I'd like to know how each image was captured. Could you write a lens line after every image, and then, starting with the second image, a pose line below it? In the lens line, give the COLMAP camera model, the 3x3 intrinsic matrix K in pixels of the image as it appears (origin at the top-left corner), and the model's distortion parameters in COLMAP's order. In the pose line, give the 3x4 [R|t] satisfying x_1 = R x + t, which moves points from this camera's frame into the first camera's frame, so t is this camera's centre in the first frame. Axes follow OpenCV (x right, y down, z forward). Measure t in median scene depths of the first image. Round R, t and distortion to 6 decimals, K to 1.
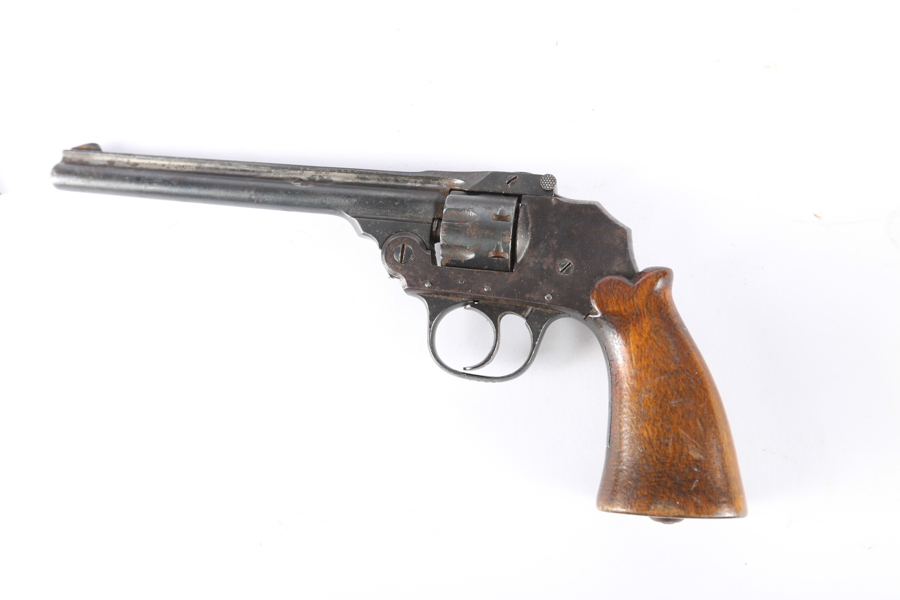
lens RADIAL K [[801.3, 0, 450.0], [0, 801.3, 300.0], [0, 0, 1]] dist [-0.000210, 0.005317]
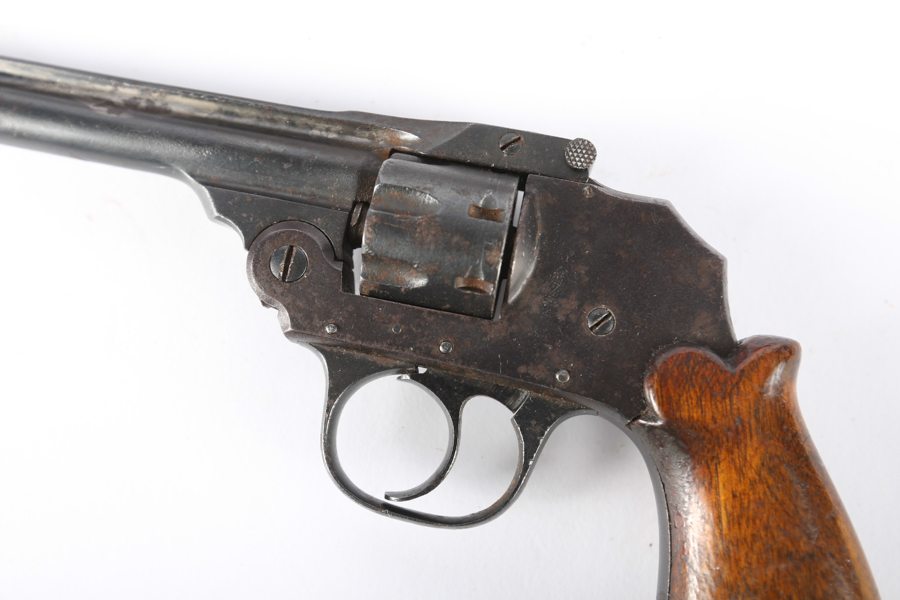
lens RADIAL K [[801.3, 0, 450.0], [0, 801.3, 300.0], [0, 0, 1]] dist [-0.000210, 0.005317]
pose [[0.992575, 0.091505, 0.080129, 0.005243], [-0.092074, 0.995746, 0.003425, -0.045833], [-0.079475, -0.010778, 0.996779, 0.478597]]
